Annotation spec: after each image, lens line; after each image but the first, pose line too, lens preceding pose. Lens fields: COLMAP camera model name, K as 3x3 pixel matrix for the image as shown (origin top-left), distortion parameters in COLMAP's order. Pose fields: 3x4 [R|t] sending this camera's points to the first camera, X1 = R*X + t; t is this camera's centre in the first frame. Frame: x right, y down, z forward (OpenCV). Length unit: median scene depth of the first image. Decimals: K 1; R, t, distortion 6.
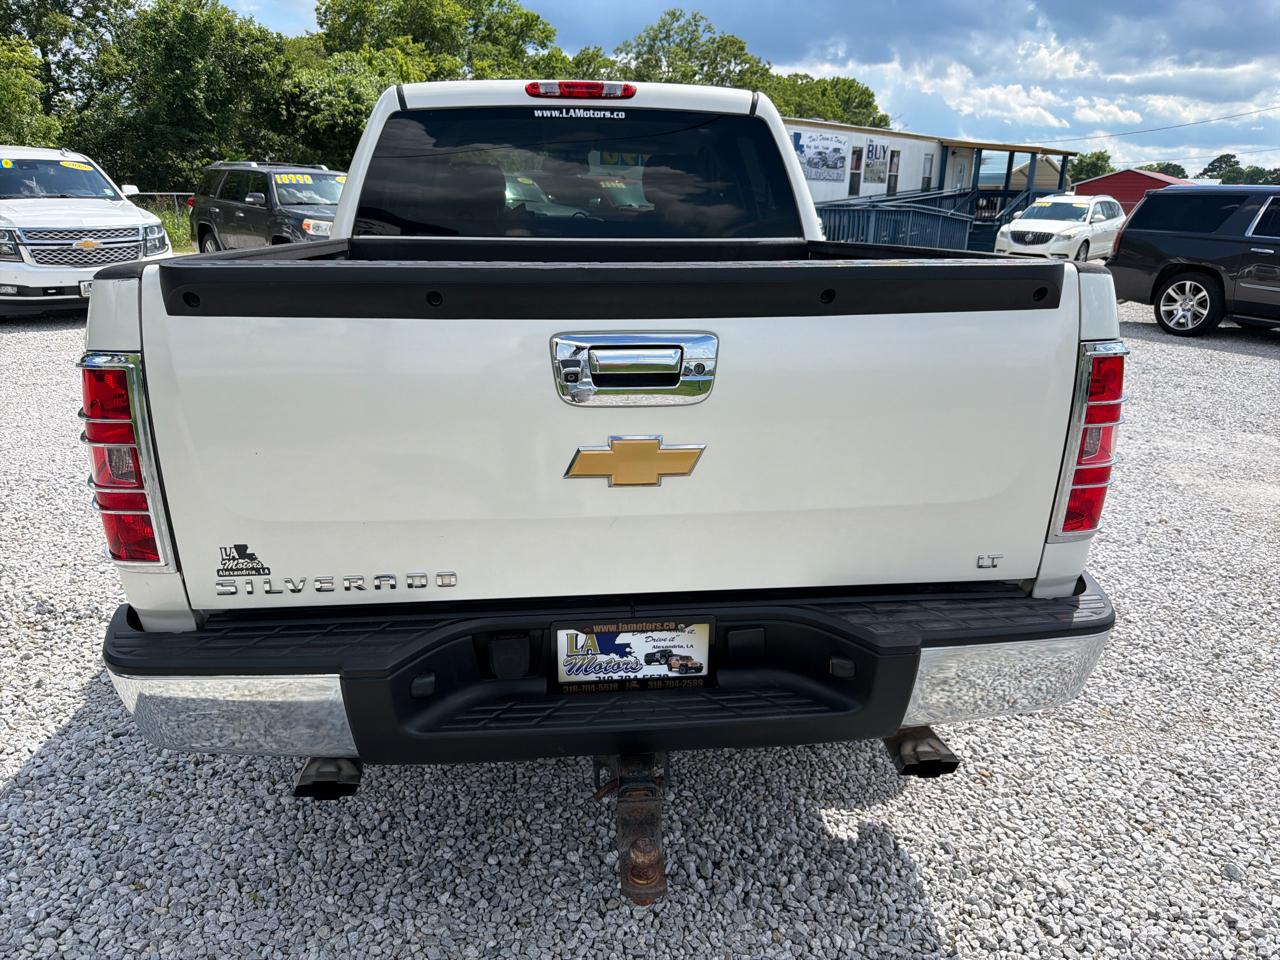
lens RADIAL K [[903.1, 0, 640.2], [0, 903.1, 512.0], [0, 0, 1]] dist [-0.023355, 0.005211]
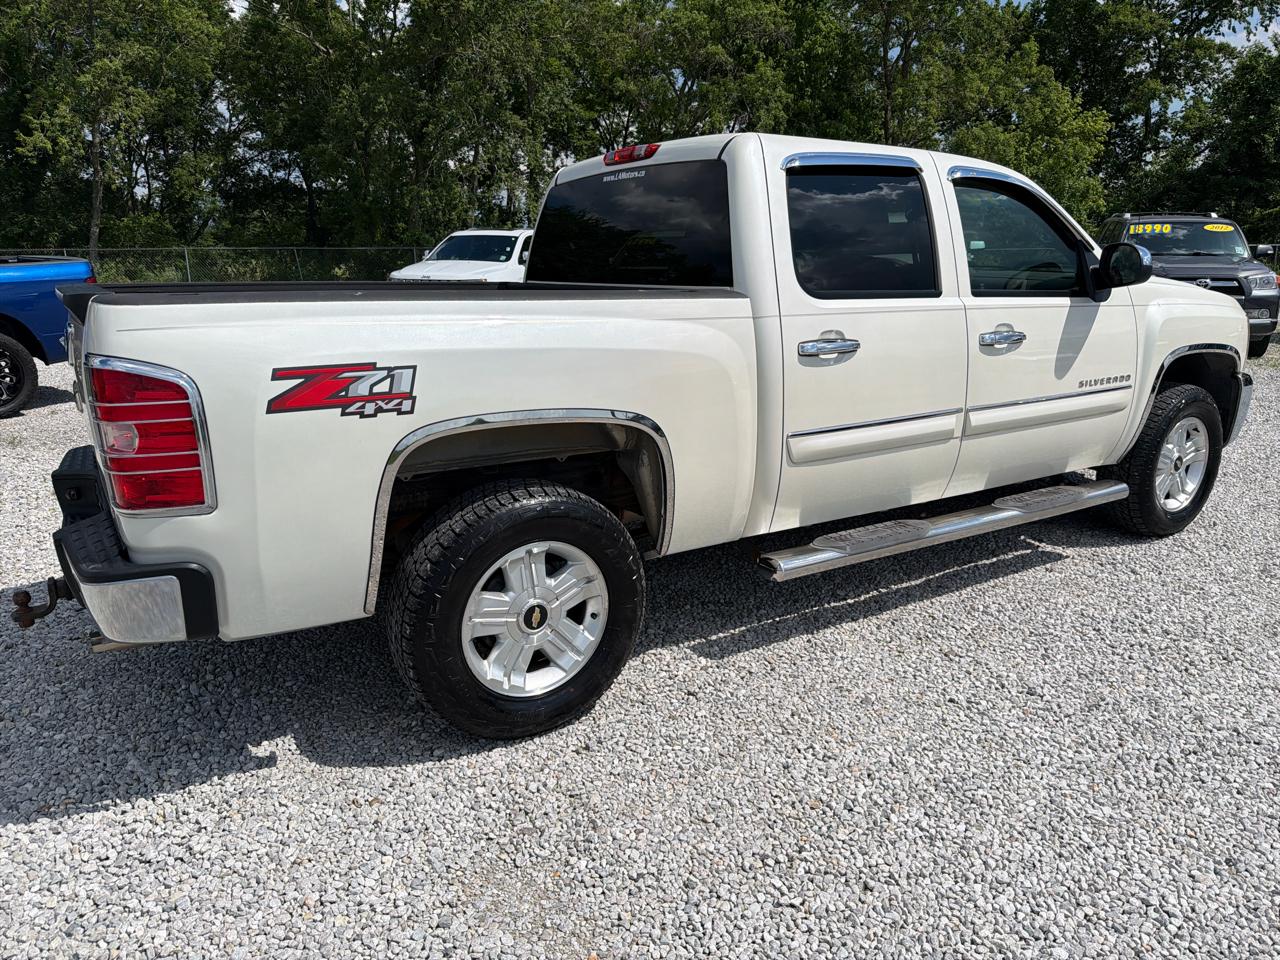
lens RADIAL K [[953.4, 0, 639.0], [0, 953.4, 443.6], [0, 0, 1]] dist [-0.001066, 0.000428]
pose [[0.447481, 0.153287, -0.881058, 1.048414], [-0.272900, 0.961614, 0.028699, -0.160049], [0.851637, 0.227599, 0.472137, 0.527964]]
